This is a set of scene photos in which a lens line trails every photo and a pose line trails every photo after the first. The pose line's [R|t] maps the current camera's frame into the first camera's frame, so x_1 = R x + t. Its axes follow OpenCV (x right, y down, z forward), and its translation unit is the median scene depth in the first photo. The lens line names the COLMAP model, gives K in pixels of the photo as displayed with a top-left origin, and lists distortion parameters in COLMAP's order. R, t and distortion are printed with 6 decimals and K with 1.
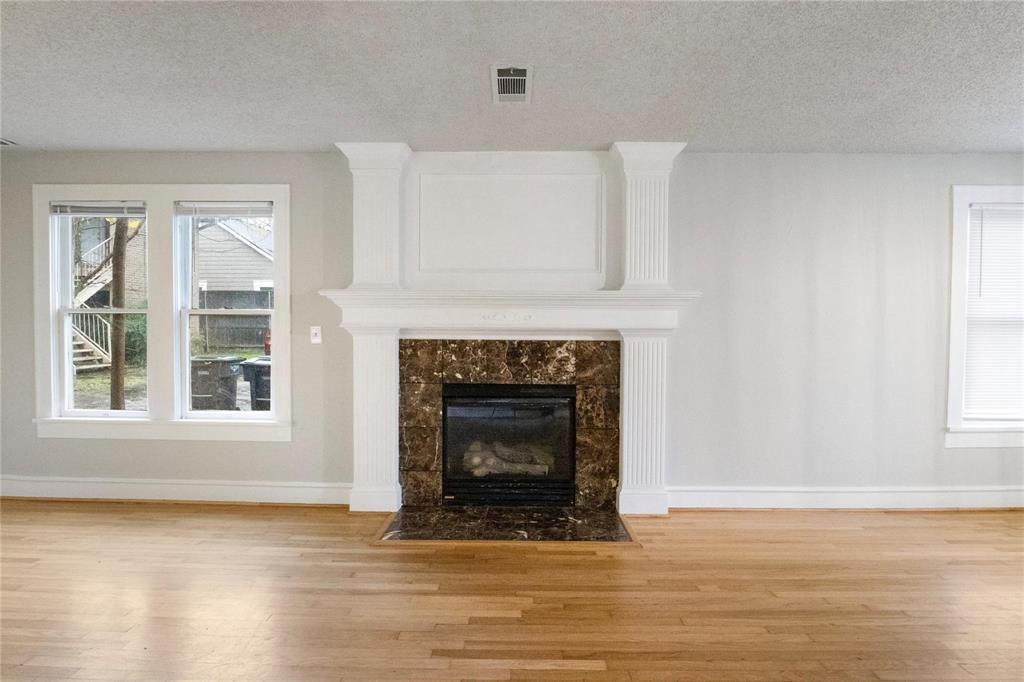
lens RADIAL K [[520.2, 0, 512.9], [0, 520.2, 335.5], [0, 0, 1]] dist [-0.001090, -0.001479]
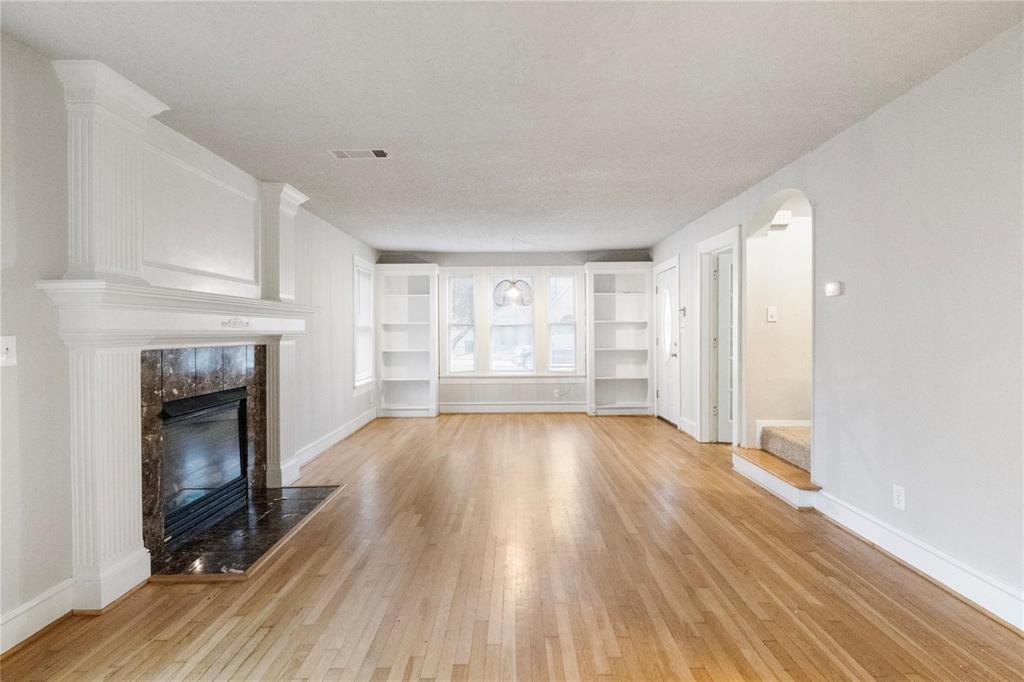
lens RADIAL K [[520.2, 0, 512.9], [0, 520.2, 335.5], [0, 0, 1]] dist [-0.001090, -0.001479]
pose [[-0.023119, -0.013576, 0.999641, -0.972988], [0.025548, 0.999573, 0.014166, -0.012087], [-0.999406, 0.025866, -0.022763, 0.463842]]
